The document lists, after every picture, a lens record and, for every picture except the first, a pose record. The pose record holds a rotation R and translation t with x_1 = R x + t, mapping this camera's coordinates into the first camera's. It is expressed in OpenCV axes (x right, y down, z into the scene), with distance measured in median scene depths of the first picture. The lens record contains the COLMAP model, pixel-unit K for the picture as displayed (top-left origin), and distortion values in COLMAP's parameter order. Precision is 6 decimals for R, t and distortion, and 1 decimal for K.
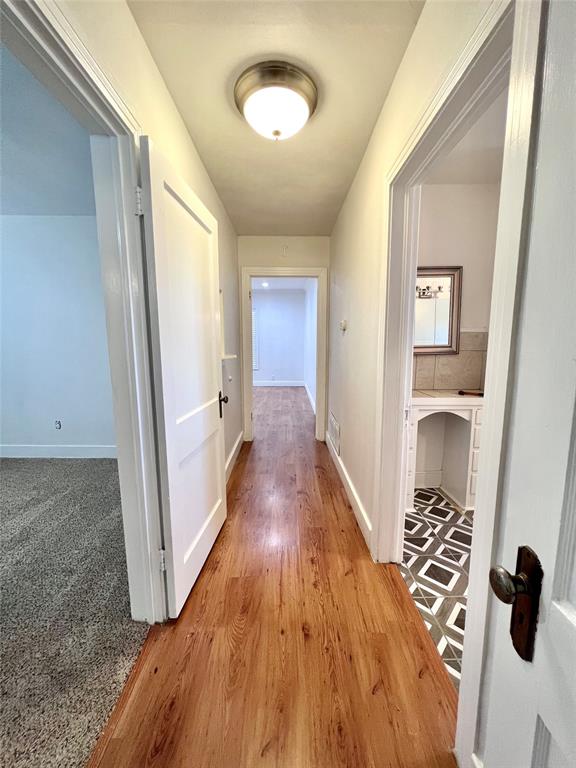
lens RADIAL K [[306.6, 0, 289.2], [0, 306.6, 383.9], [0, 0, 1]] dist [0.001188, 0.000375]
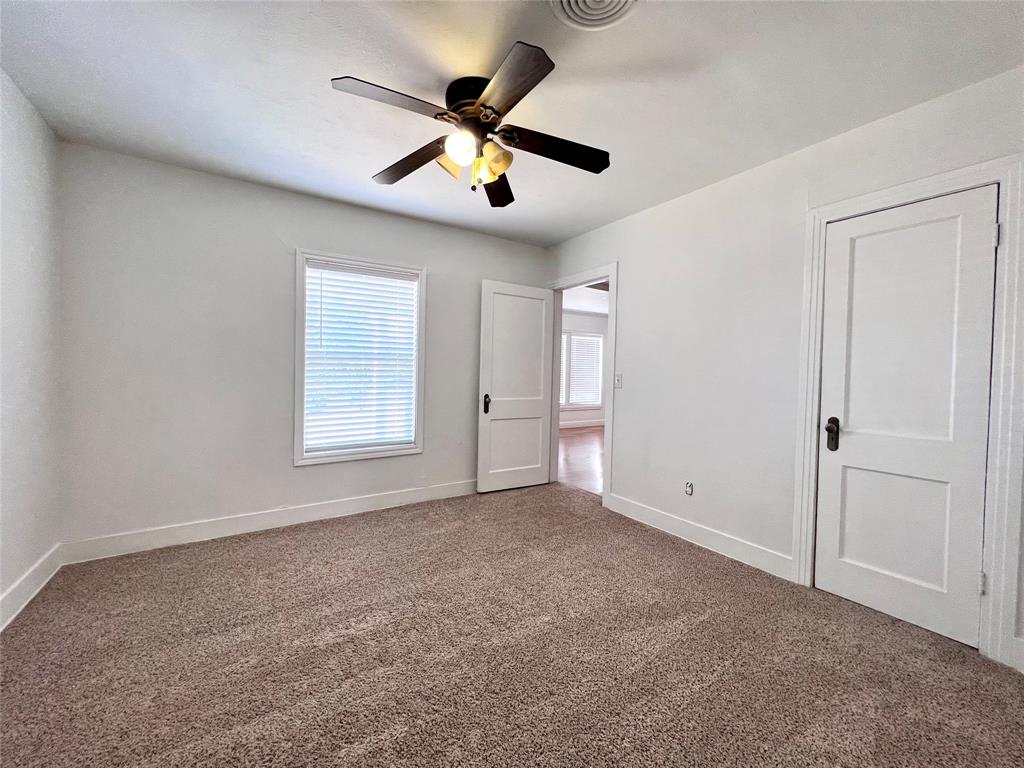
lens RADIAL K [[411.0, 0, 508.9], [0, 411.0, 388.3], [0, 0, 1]] dist [-0.001264, -0.000072]
pose [[0.537470, 0.044079, -0.842130, -0.242549], [-0.140292, 0.989390, -0.037751, 0.007936], [0.831531, 0.138435, 0.537951, 0.182897]]
